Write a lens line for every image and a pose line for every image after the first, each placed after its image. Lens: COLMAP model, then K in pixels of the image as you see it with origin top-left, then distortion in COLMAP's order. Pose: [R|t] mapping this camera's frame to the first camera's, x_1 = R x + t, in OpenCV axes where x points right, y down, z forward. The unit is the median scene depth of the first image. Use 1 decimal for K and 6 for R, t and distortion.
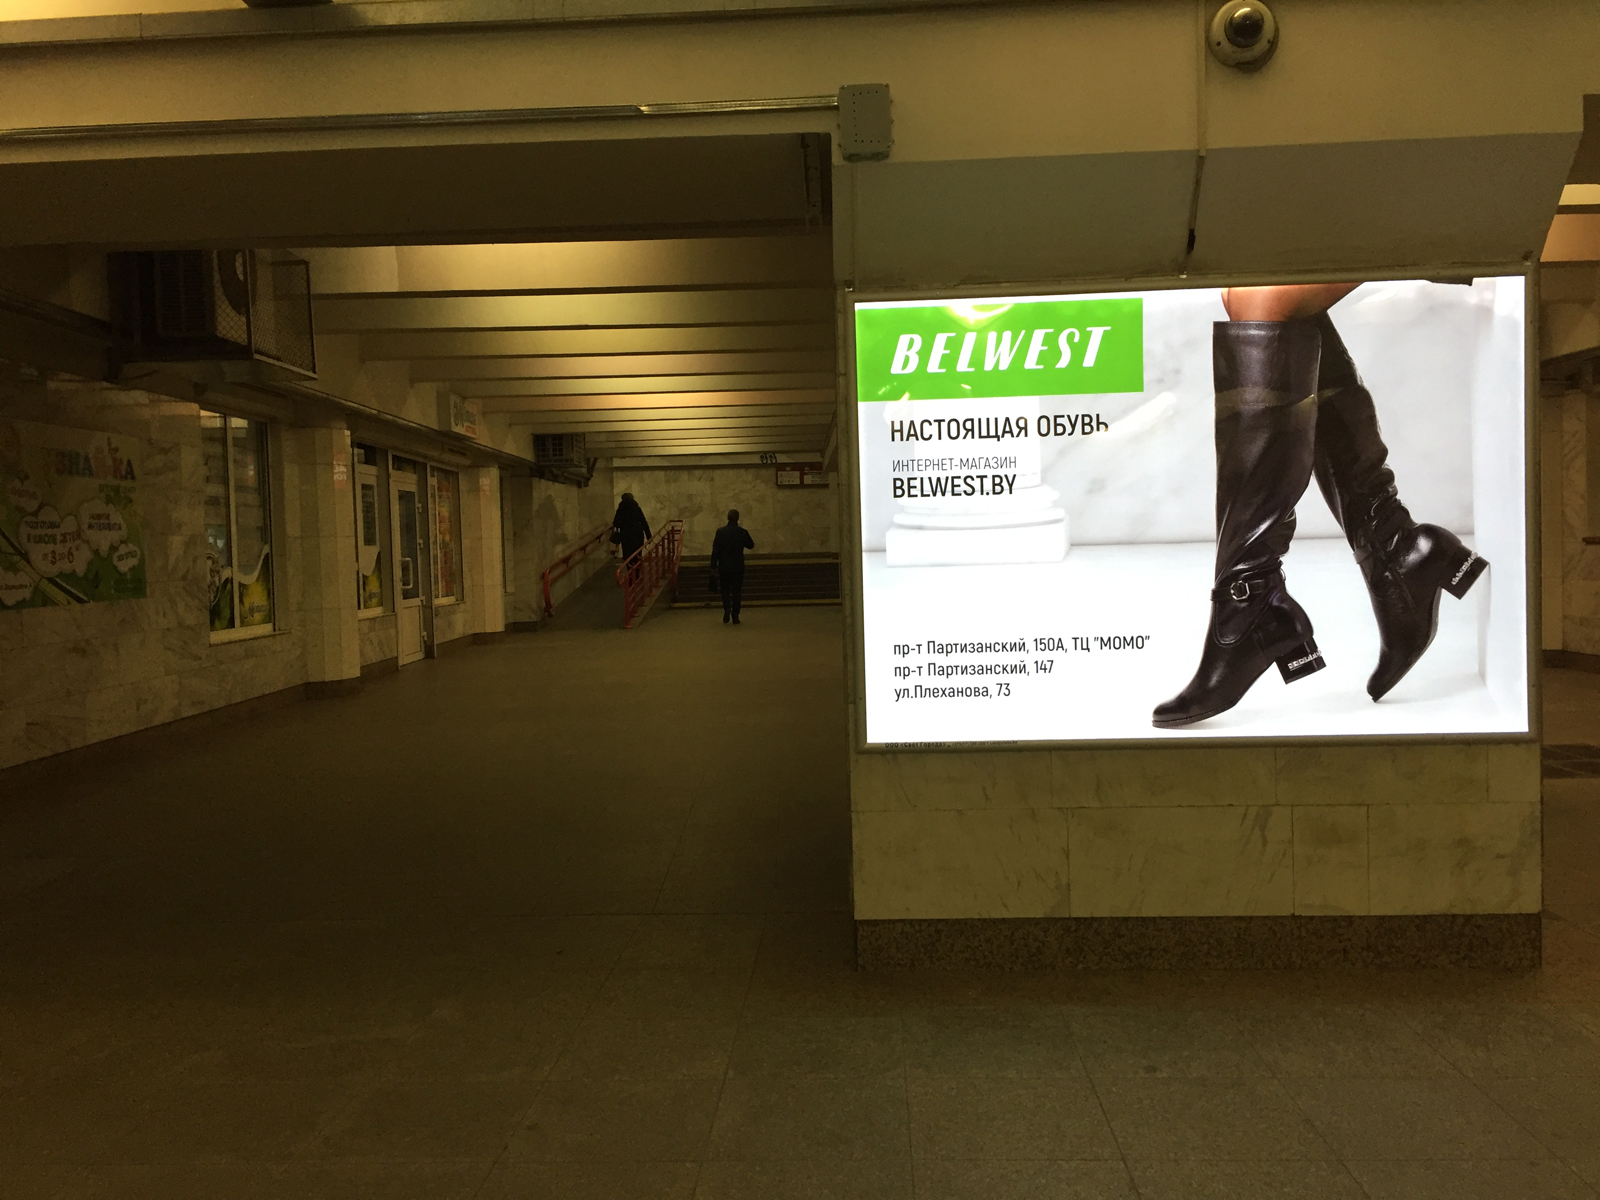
lens RADIAL K [[1375.1, 0, 800.4], [0, 1375.1, 595.9], [0, 0, 1]] dist [0.080238, -0.094250]
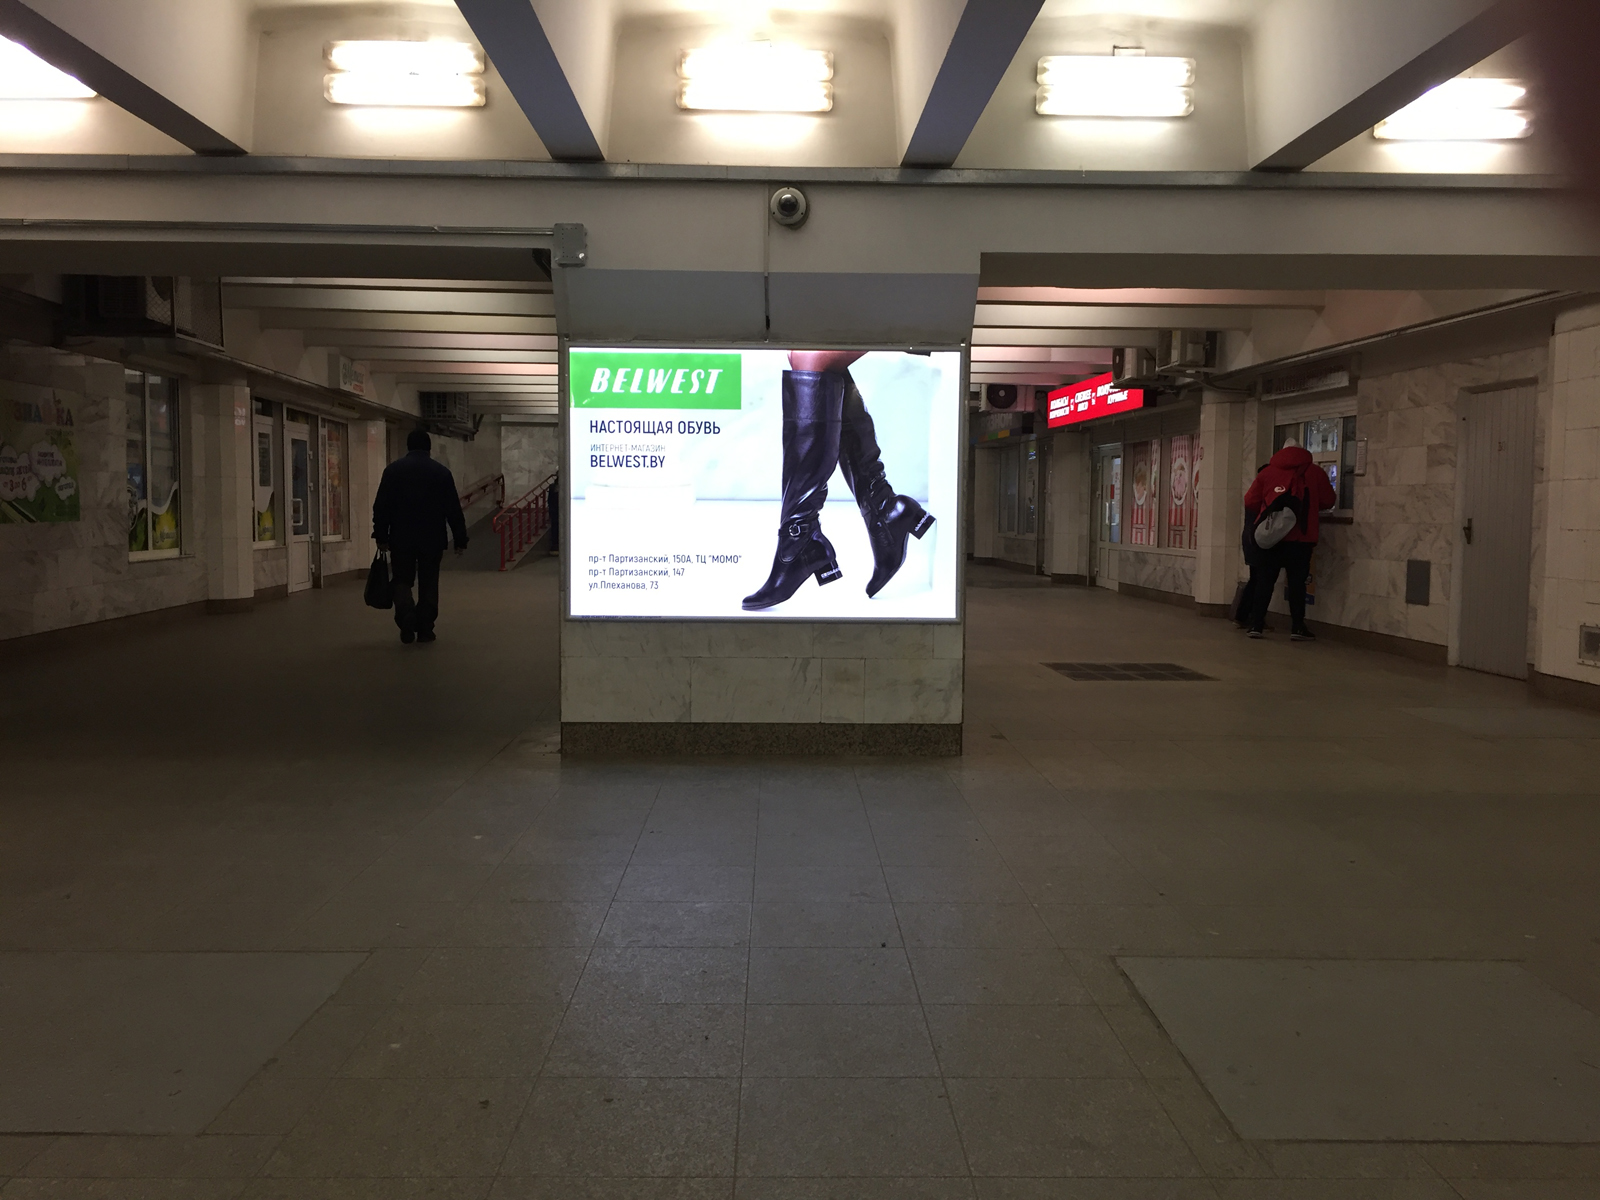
lens RADIAL K [[1375.1, 0, 800.4], [0, 1375.1, 595.9], [0, 0, 1]] dist [0.080238, -0.094250]
pose [[0.997231, 0.031403, 0.067410, 0.212992], [-0.033305, 0.999073, 0.027270, 0.030030], [-0.066491, -0.029440, 0.997353, -0.674802]]
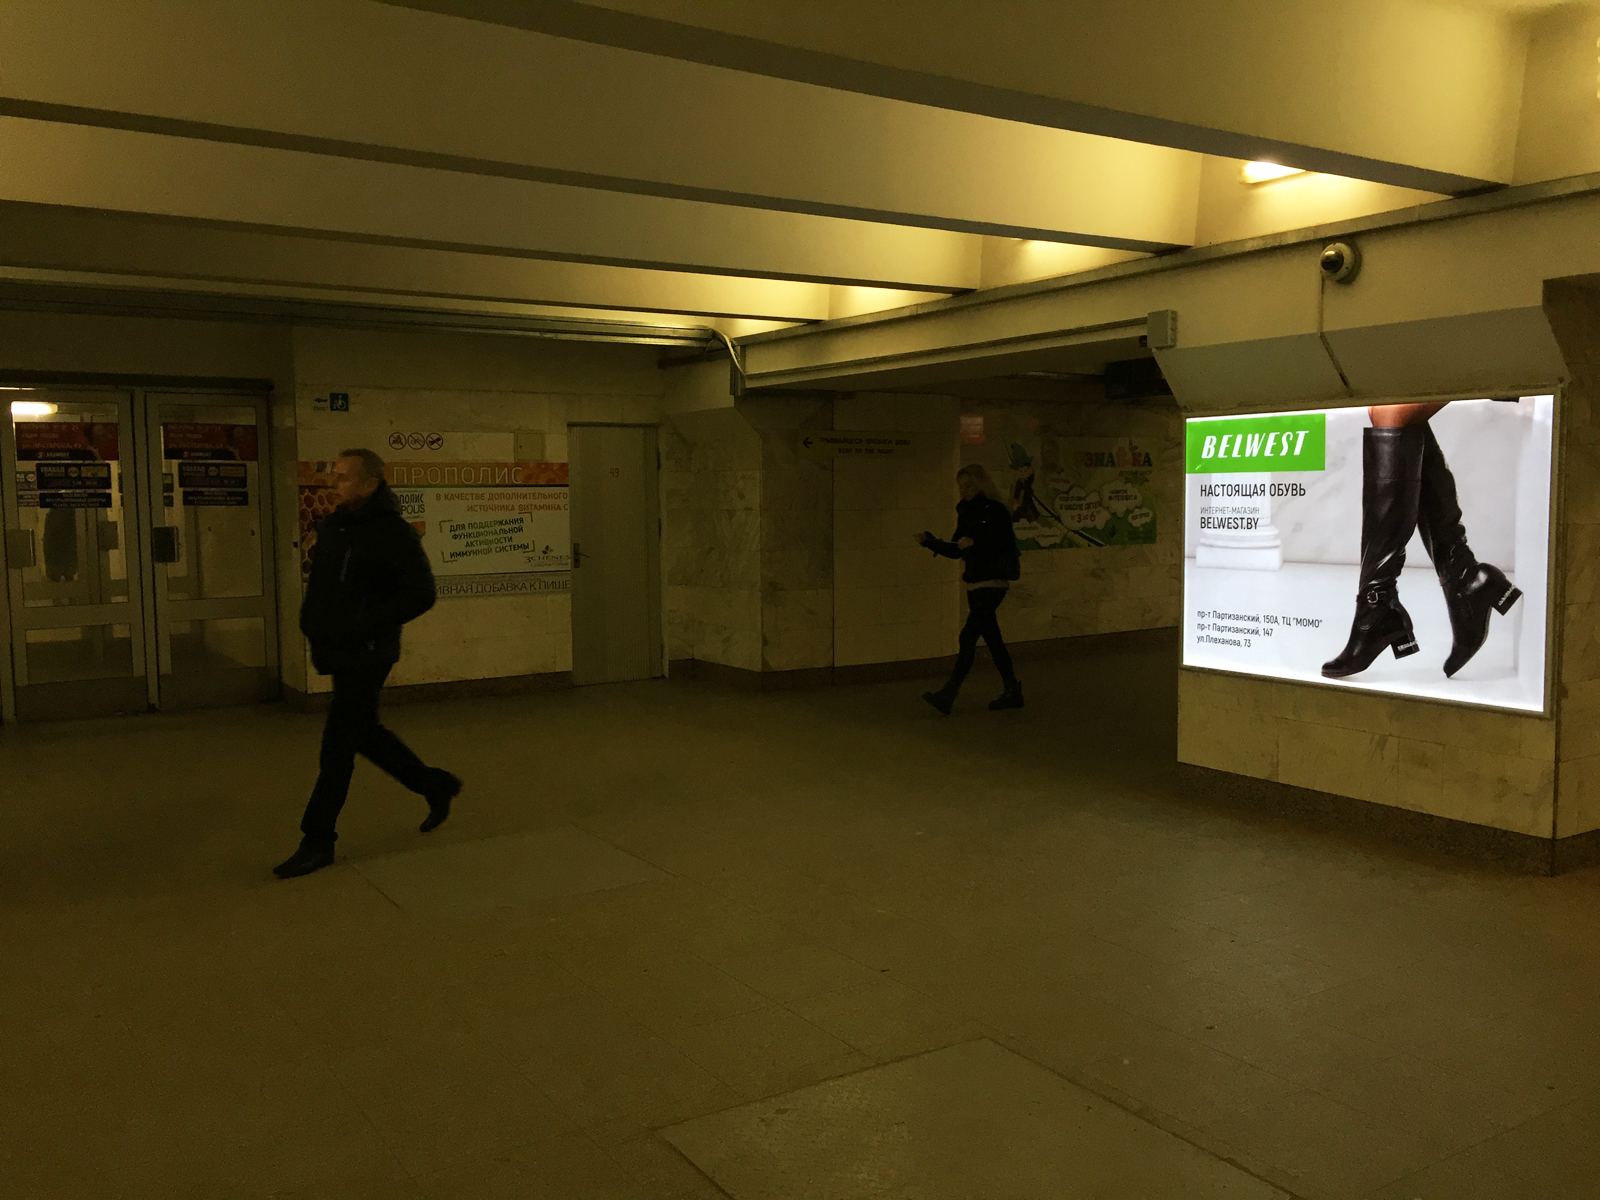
lens RADIAL K [[1375.1, 0, 800.4], [0, 1375.1, 595.9], [0, 0, 1]] dist [0.080238, -0.094250]
pose [[0.584098, 0.084739, -0.807248, 1.214530], [-0.035621, 0.996253, 0.078805, -0.106940], [0.810901, -0.017275, 0.584928, -0.458787]]
